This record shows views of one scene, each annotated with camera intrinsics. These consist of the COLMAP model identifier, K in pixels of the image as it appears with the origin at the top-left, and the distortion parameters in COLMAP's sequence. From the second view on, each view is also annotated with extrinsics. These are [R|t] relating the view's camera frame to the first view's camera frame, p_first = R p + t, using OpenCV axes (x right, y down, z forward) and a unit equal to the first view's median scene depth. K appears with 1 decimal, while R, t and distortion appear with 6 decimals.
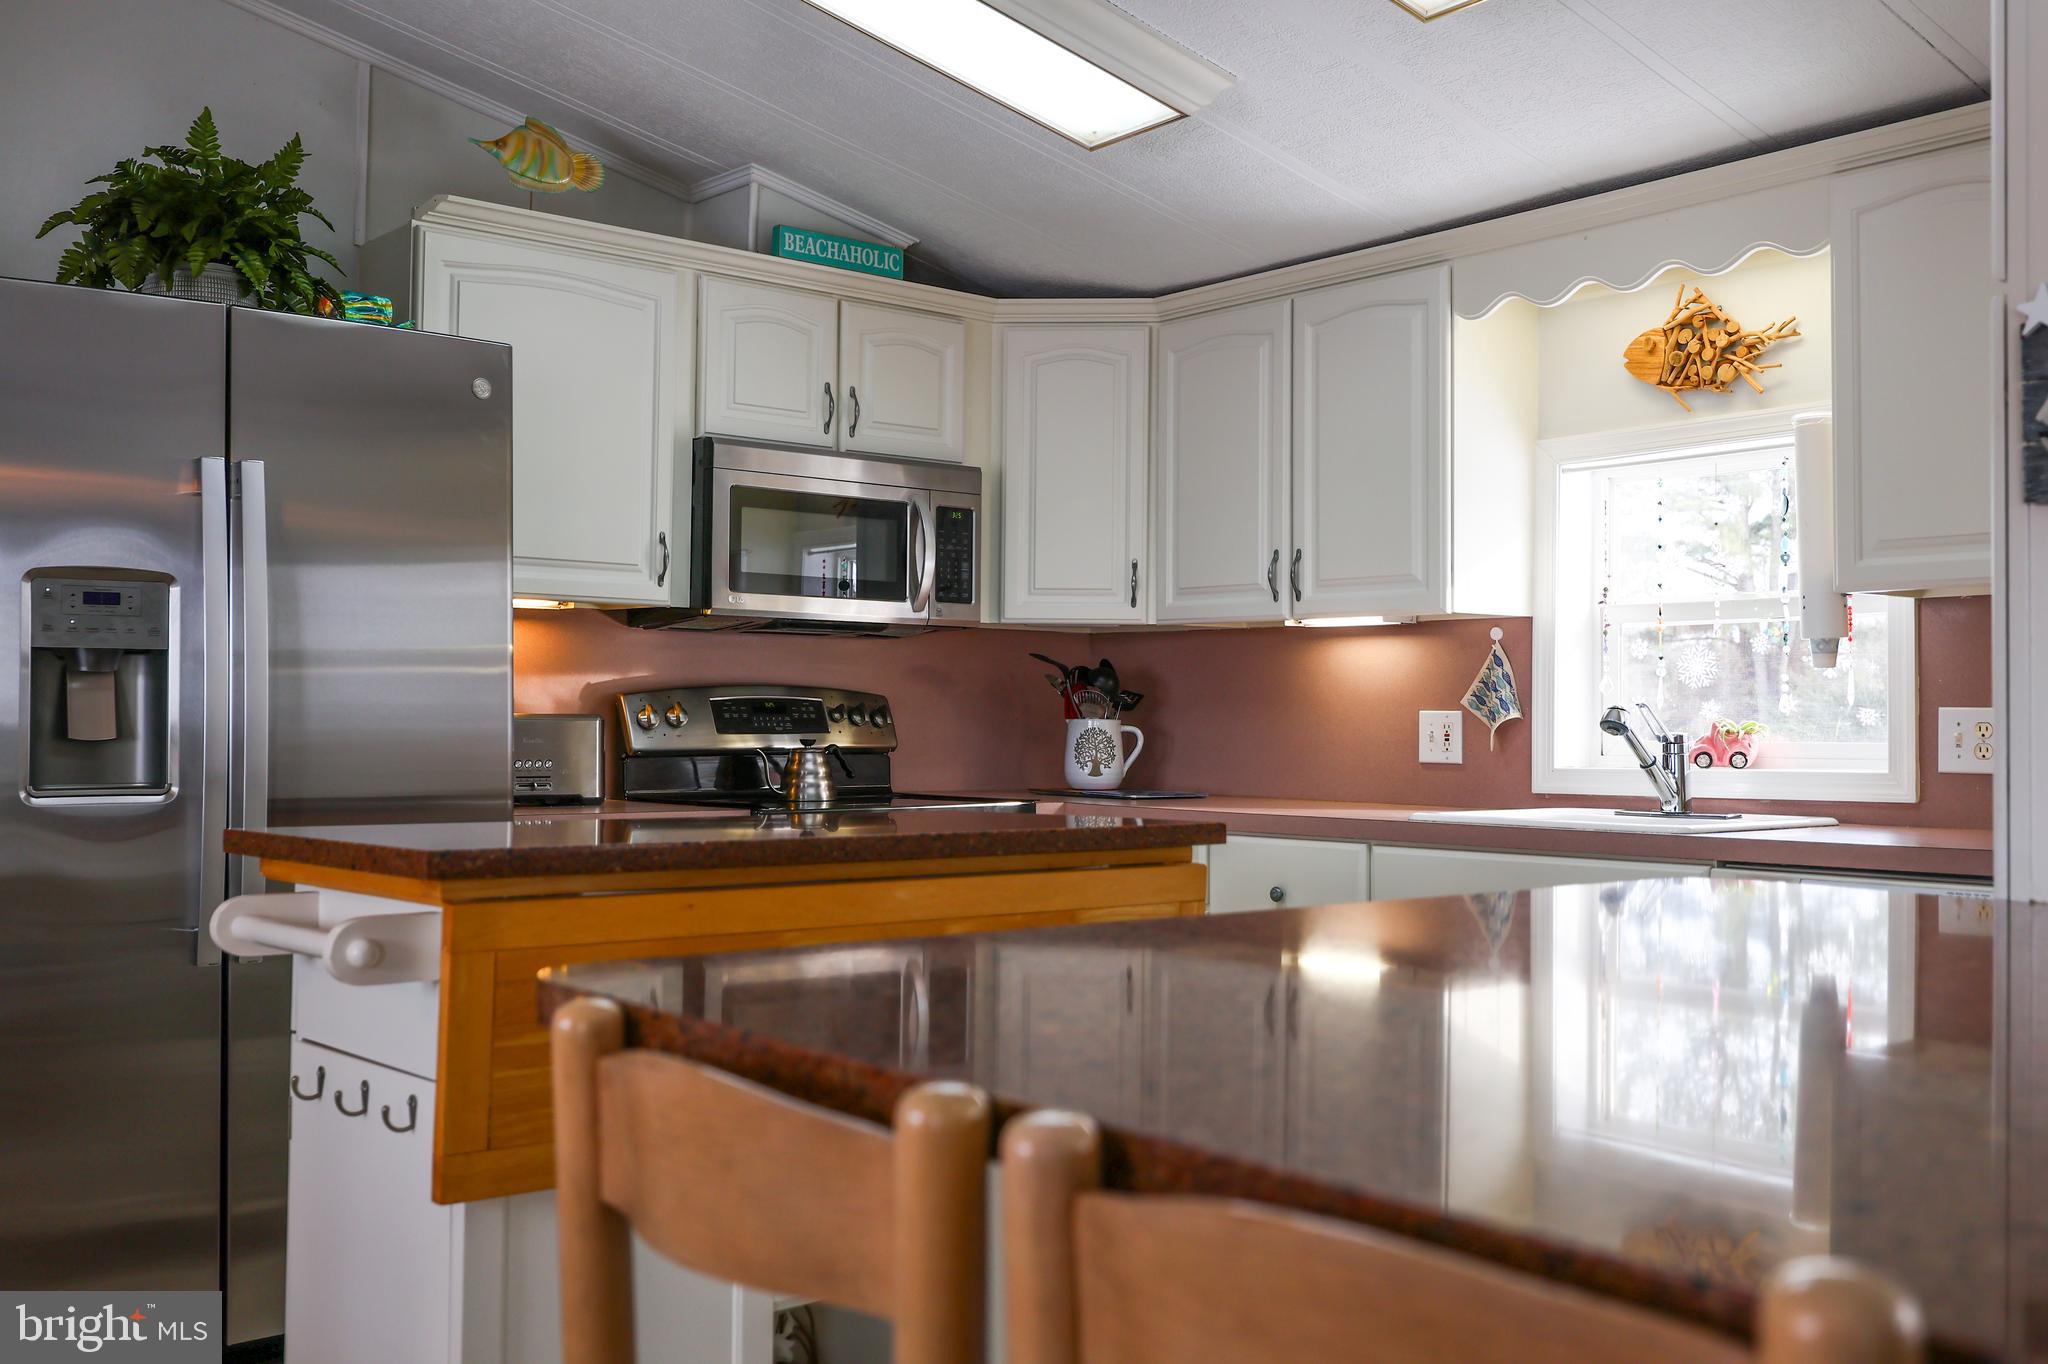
lens RADIAL K [[1936.6, 0, 1024.0], [0, 1936.6, 682.0], [0, 0, 1]] dist [-0.002640, -0.005912]
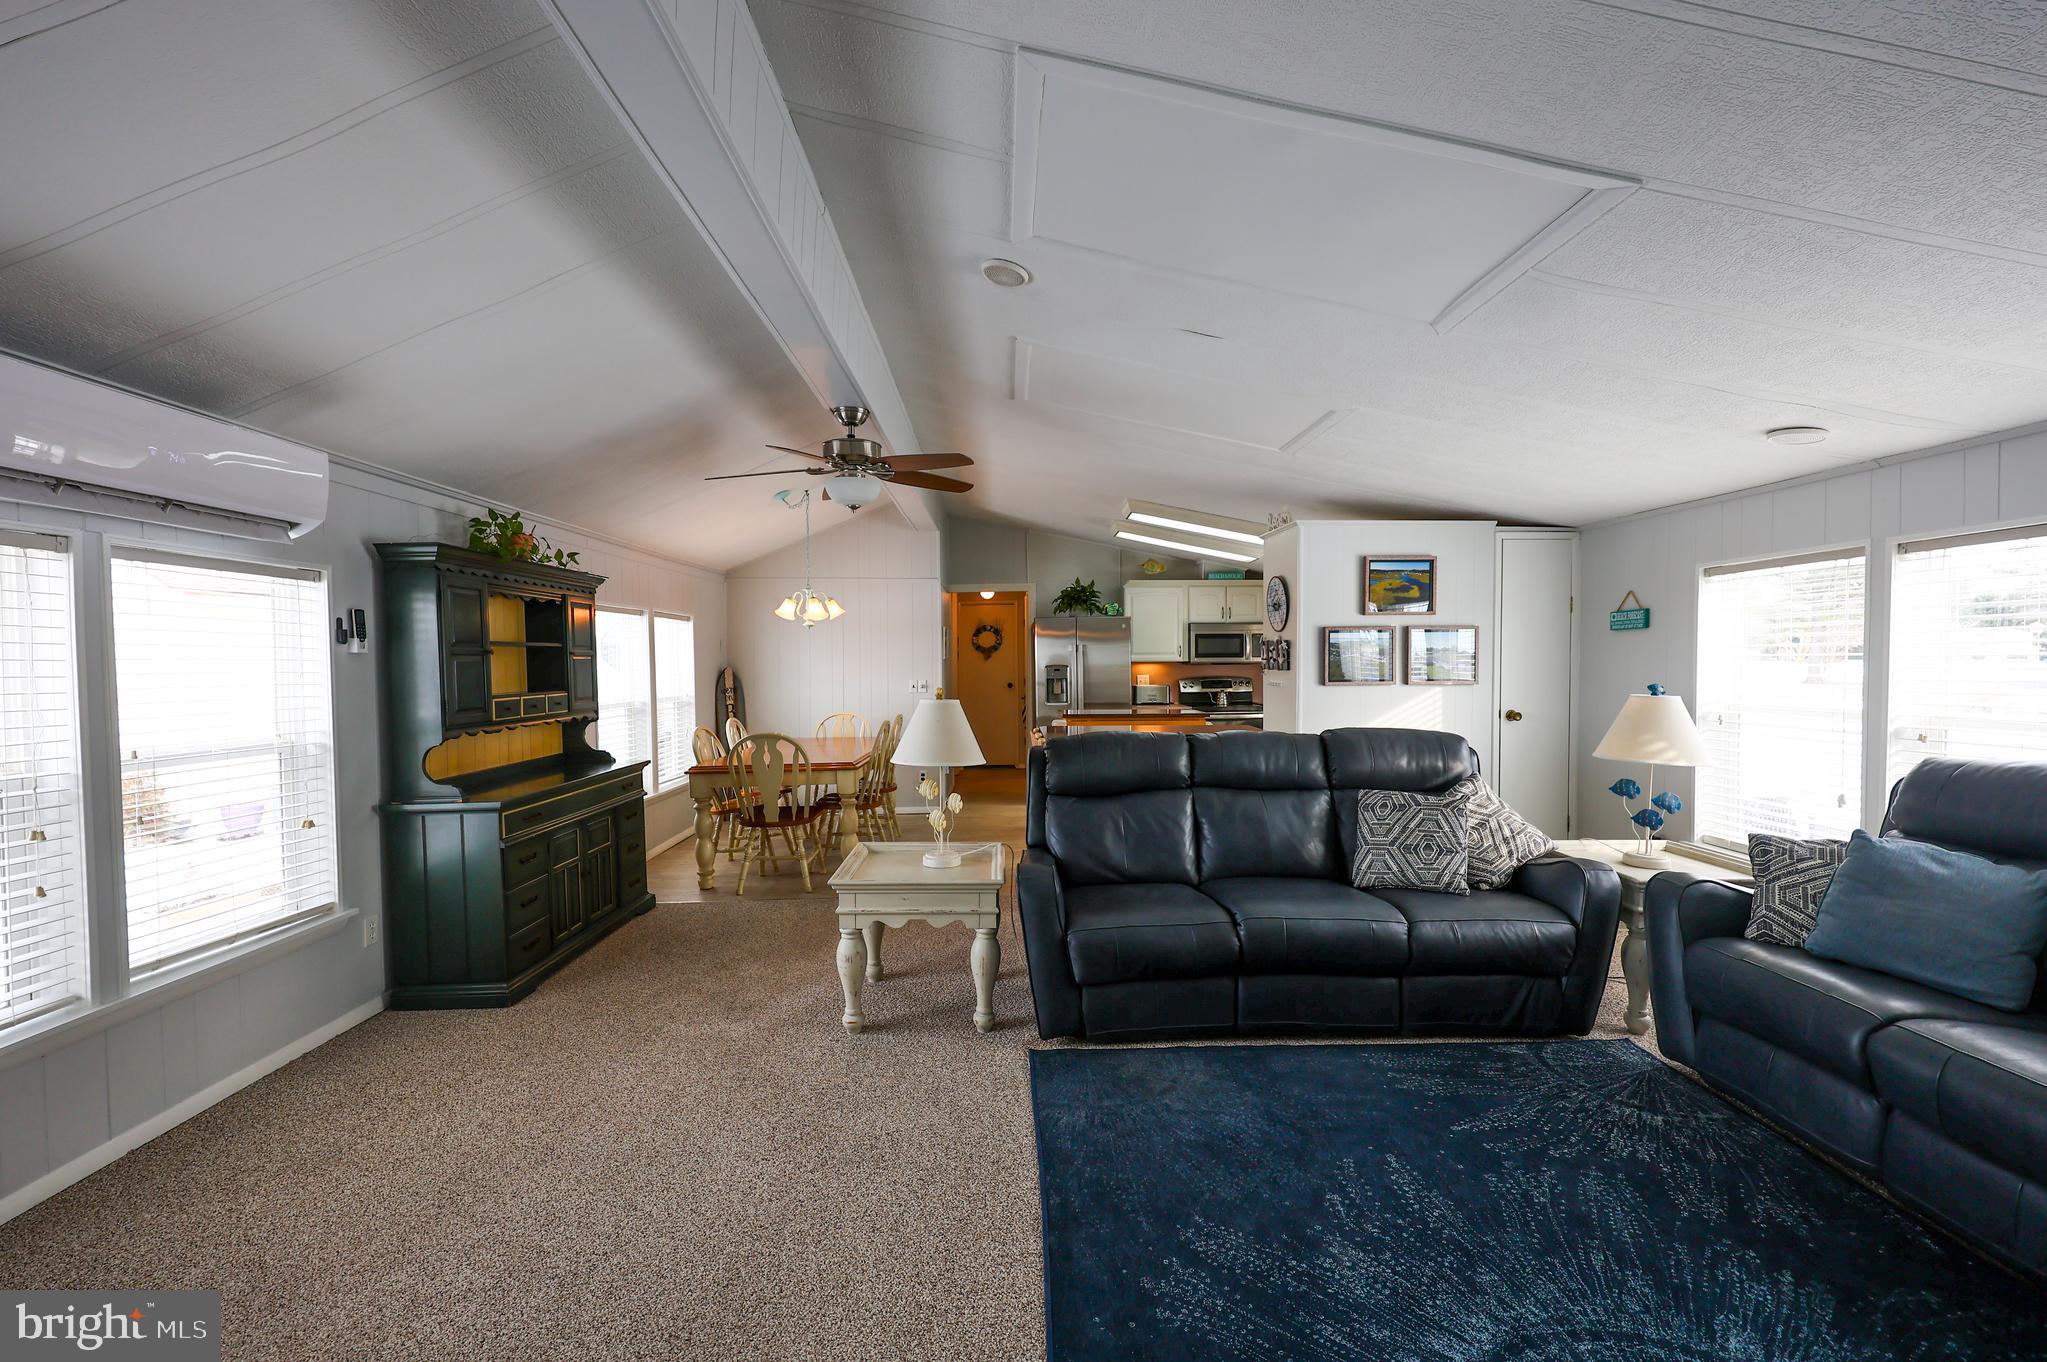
lens RADIAL K [[830.2, 0, 1019.9], [0, 830.2, 681.6], [0, 0, 1]] dist [0.000943, -0.000141]
pose [[0.780867, 0.007510, -0.624653, 0.692059], [0.027622, 0.998535, 0.046534, -0.086957], [0.624087, -0.053591, 0.779515, -0.715528]]
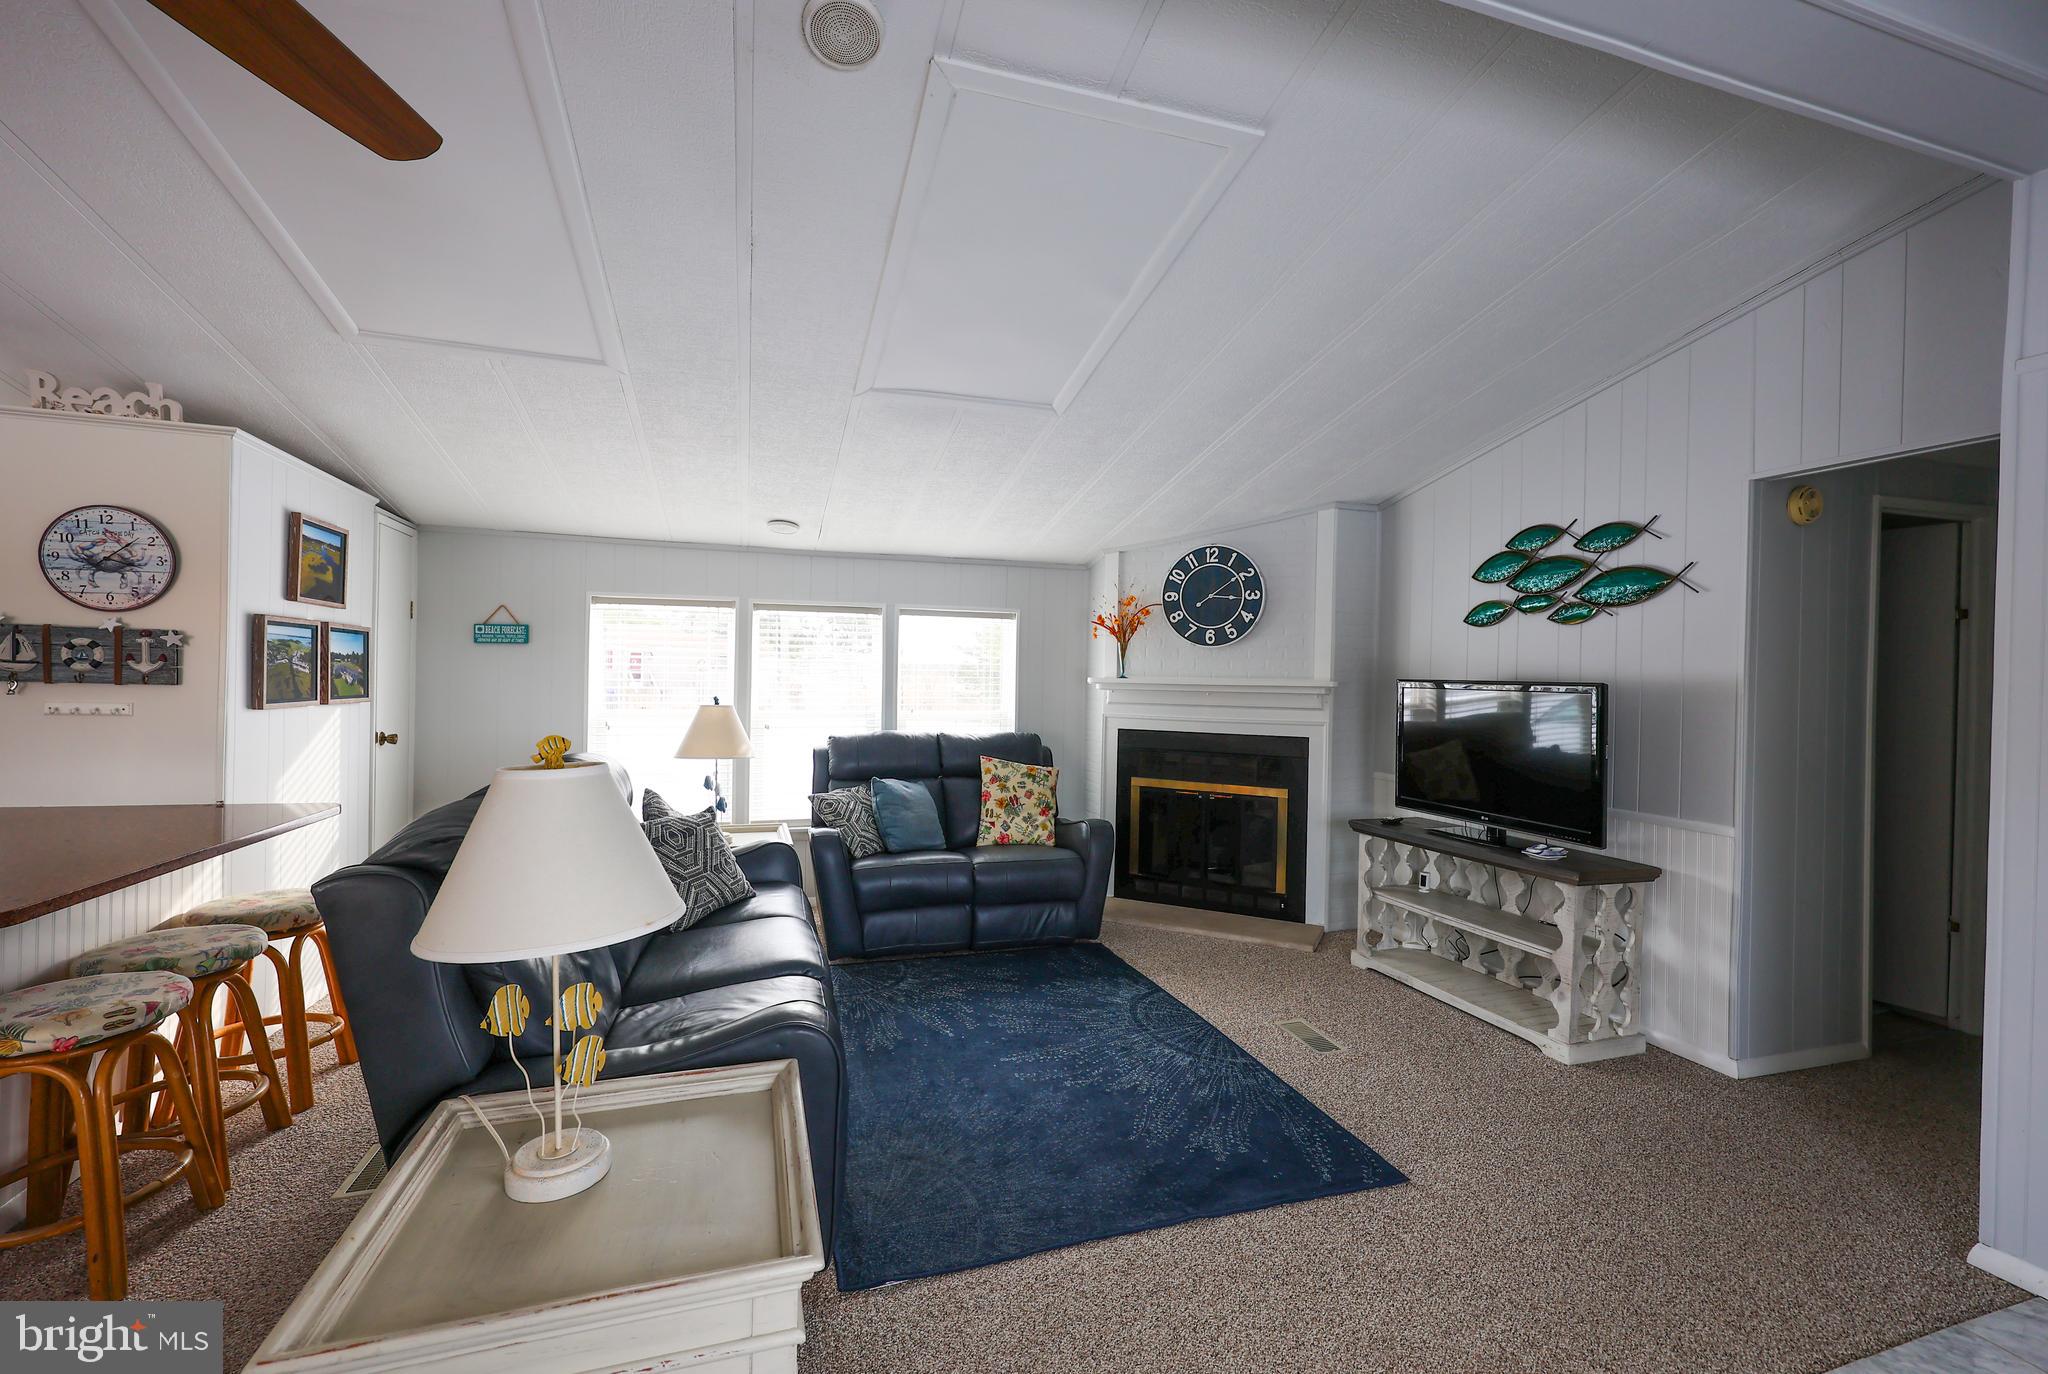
lens RADIAL K [[838.8, 0, 1010.1], [0, 838.8, 686.6], [0, 0, 1]] dist [-0.000223, 0.000103]
pose [[0.377436, -0.004566, 0.926024, -0.049537], [-0.040825, 0.998934, 0.021565, -0.077813], [-0.925135, -0.045945, 0.376848, -0.439497]]
